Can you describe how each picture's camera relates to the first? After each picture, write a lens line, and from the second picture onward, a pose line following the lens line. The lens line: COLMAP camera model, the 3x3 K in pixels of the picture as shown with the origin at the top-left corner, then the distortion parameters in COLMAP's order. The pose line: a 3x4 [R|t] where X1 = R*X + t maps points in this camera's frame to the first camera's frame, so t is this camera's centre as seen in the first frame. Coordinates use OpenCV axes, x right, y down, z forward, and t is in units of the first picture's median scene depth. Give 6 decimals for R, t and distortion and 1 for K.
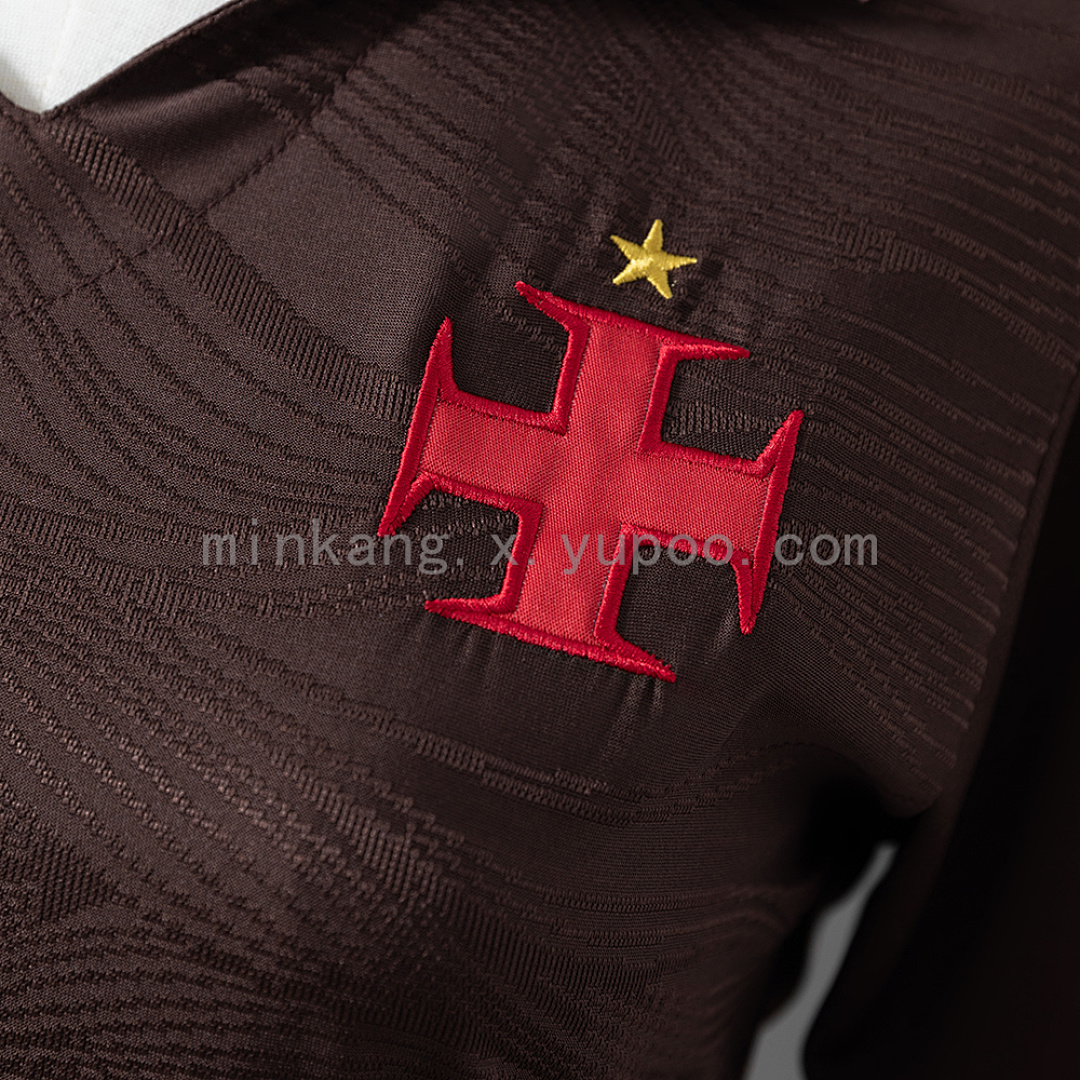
lens RADIAL K [[2825.3, 0, 540.0], [0, 2825.3, 540.0], [0, 0, 1]] dist [0.042772, -0.765830]
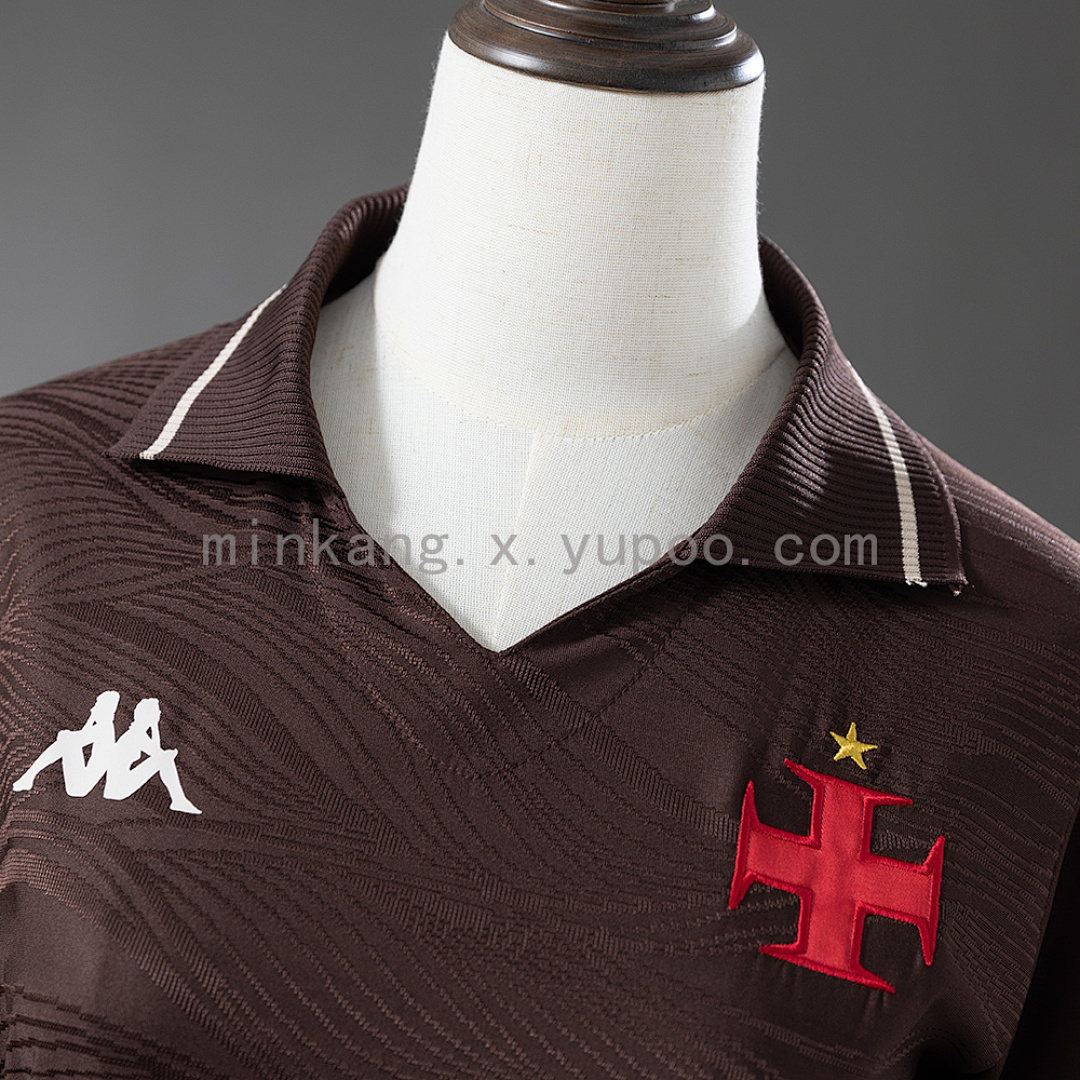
lens RADIAL K [[2591.1, 0, 540.0], [0, 2591.1, 540.0], [0, 0, 1]] dist [-0.019662, 0.120013]
pose [[0.985919, 0.029294, 0.164638, -0.418330], [-0.009441, 0.992717, -0.120100, -0.032431], [-0.166957, 0.116855, 0.979015, -0.541610]]
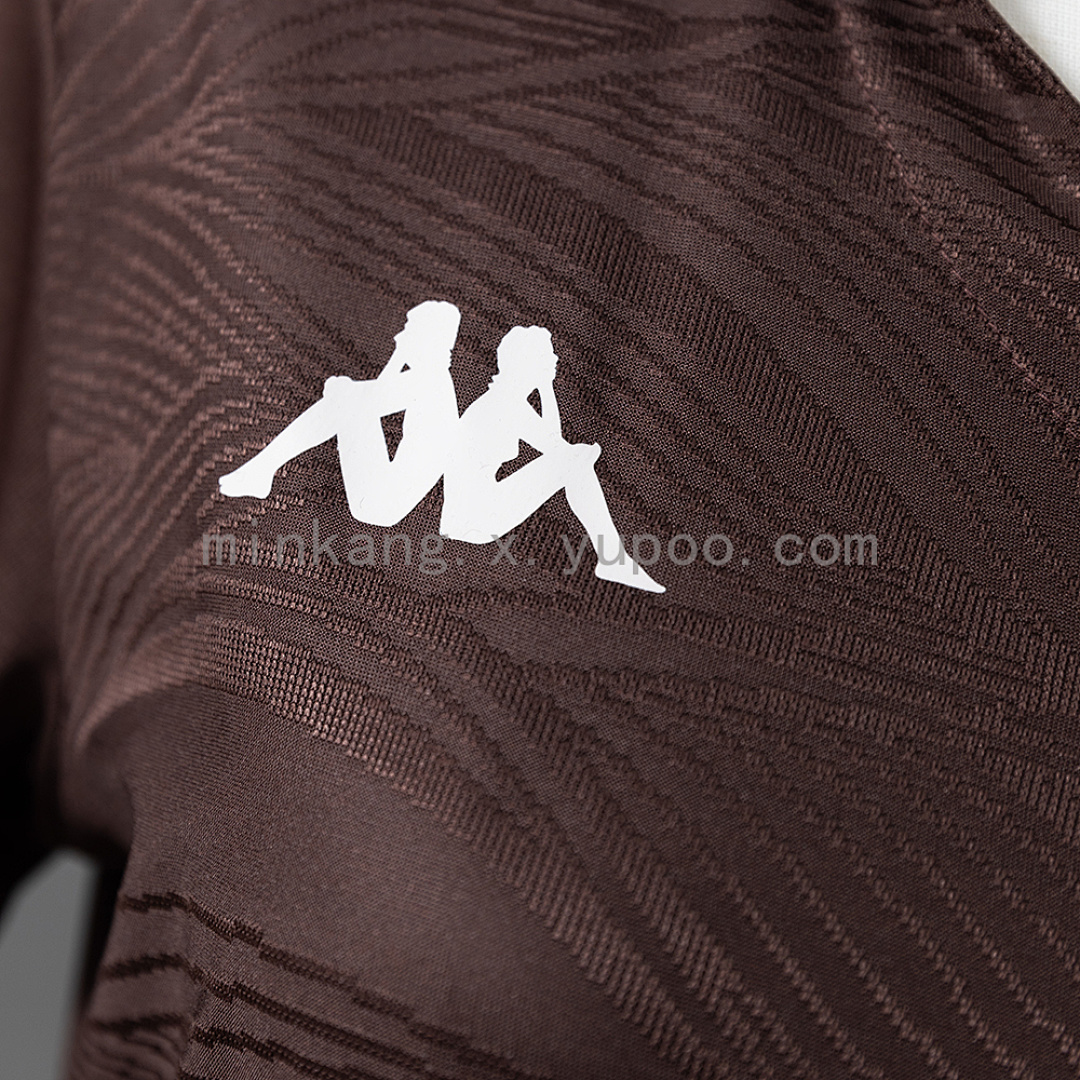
lens RADIAL K [[2825.3, 0, 540.0], [0, 2825.3, 540.0], [0, 0, 1]] dist [0.042772, -0.765830]
pose [[0.966197, 0.076631, 0.246153, -0.584567], [-0.089902, 0.995017, 0.043119, -0.098697], [-0.241622, -0.063791, 0.968271, 0.269536]]
